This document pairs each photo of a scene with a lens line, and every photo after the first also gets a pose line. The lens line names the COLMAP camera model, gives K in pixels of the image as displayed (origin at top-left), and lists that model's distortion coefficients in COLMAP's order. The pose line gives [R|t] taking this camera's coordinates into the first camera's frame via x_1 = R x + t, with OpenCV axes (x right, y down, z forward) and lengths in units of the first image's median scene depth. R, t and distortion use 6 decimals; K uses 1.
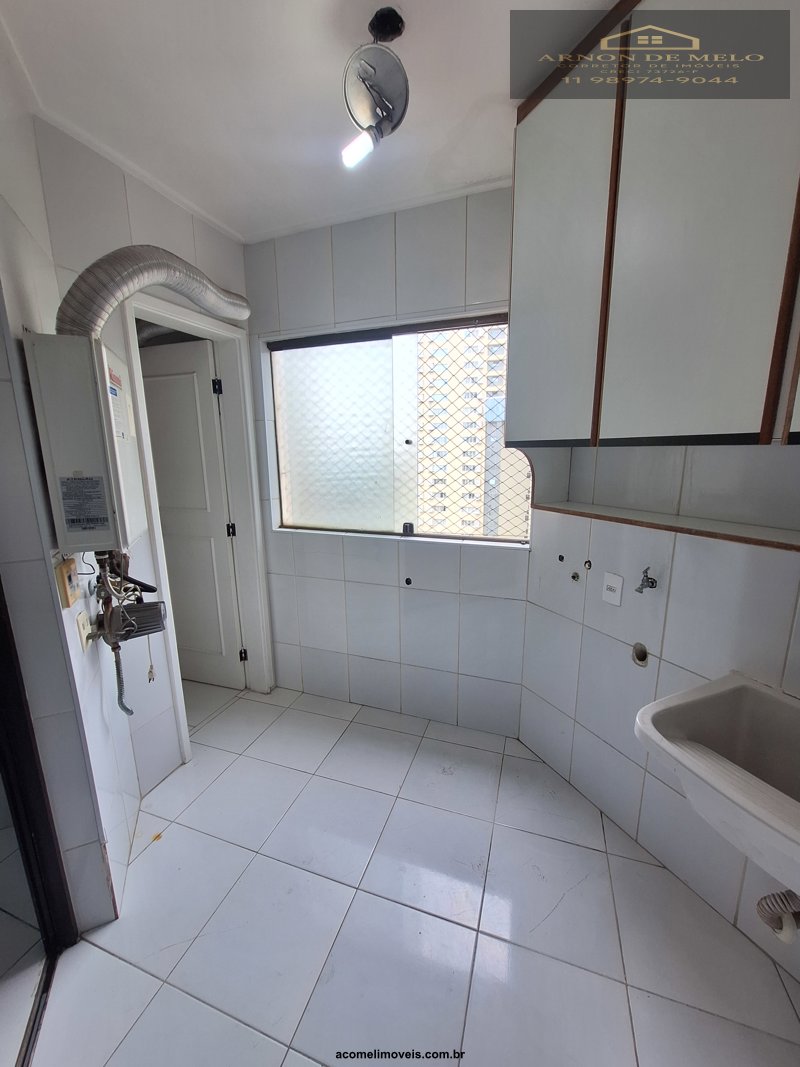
lens RADIAL K [[421.3, 0, 397.4], [0, 421.3, 537.0], [0, 0, 1]] dist [-0.005983, 0.000068]
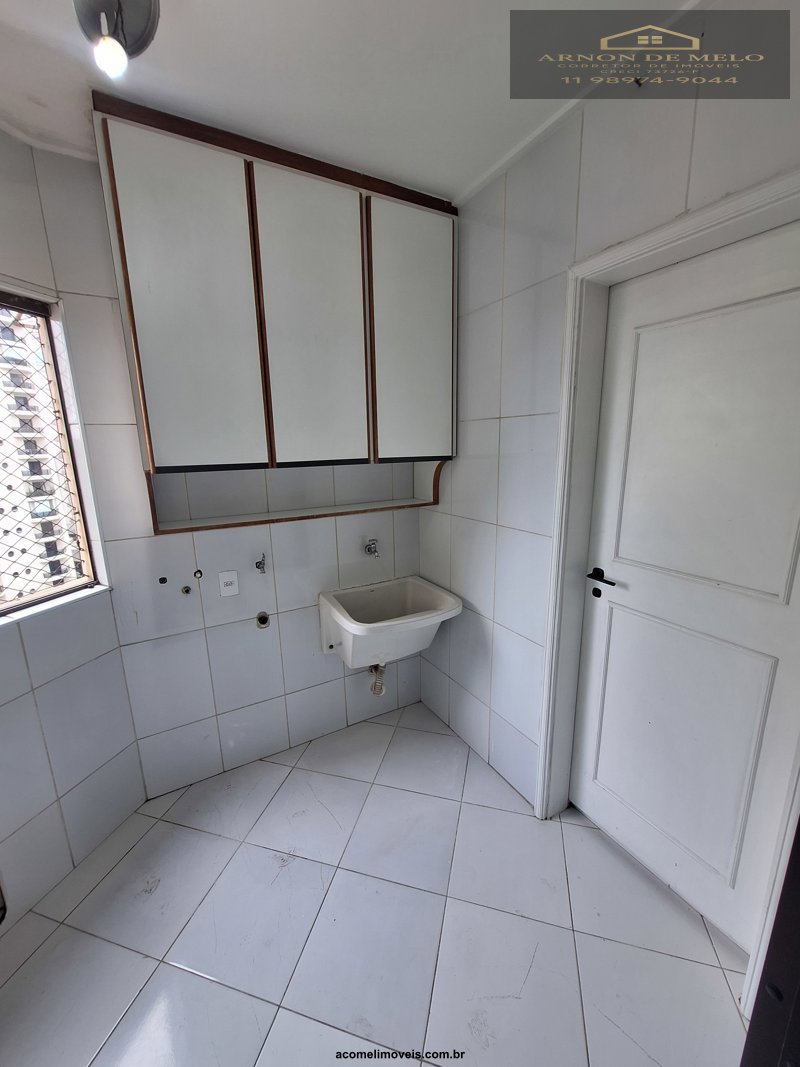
lens RADIAL K [[420.2, 0, 396.8], [0, 420.2, 536.2], [0, 0, 1]] dist [-0.010311, 0.004731]
pose [[-0.065191, -0.199622, 0.977702, -0.717259], [0.220567, 0.952669, 0.209217, -0.162269], [-0.973191, 0.229288, -0.018075, 0.560551]]
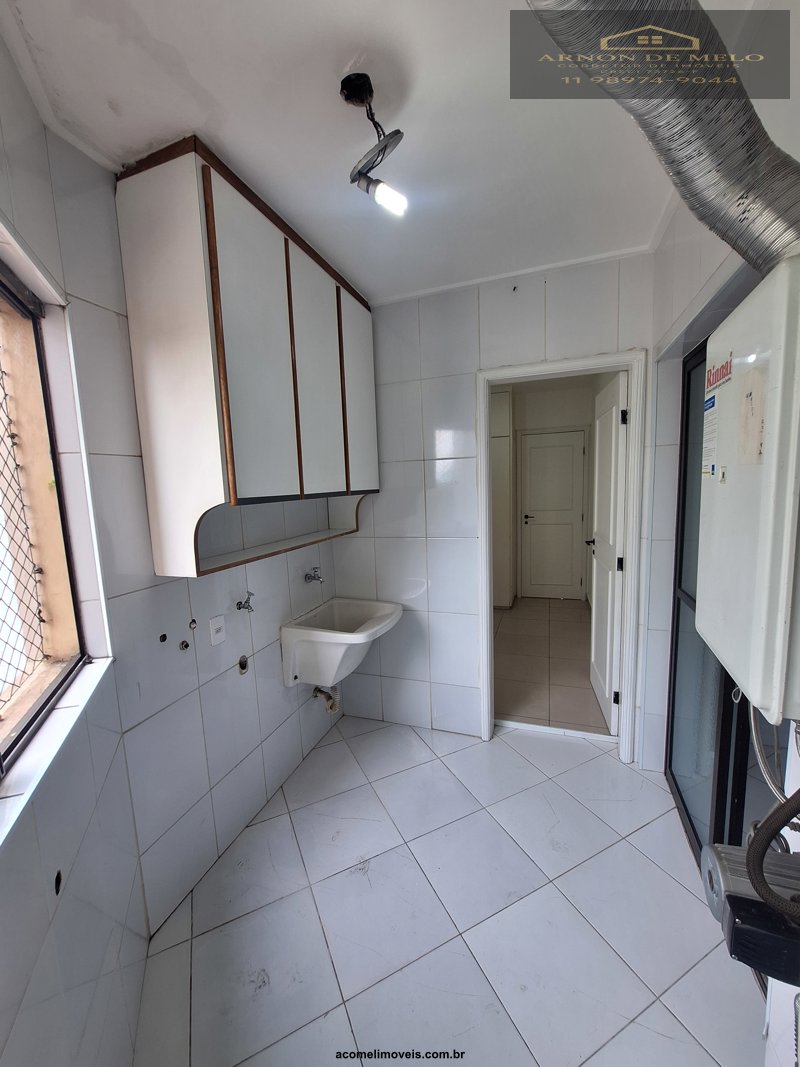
lens RADIAL K [[422.6, 0, 395.8], [0, 422.6, 539.0], [0, 0, 1]] dist [-0.000160, 0.000154]
pose [[-0.704989, -0.047683, 0.707613, -0.634077], [0.192324, 0.947498, 0.255458, -0.318513], [-0.682643, 0.316186, -0.658805, 1.433766]]
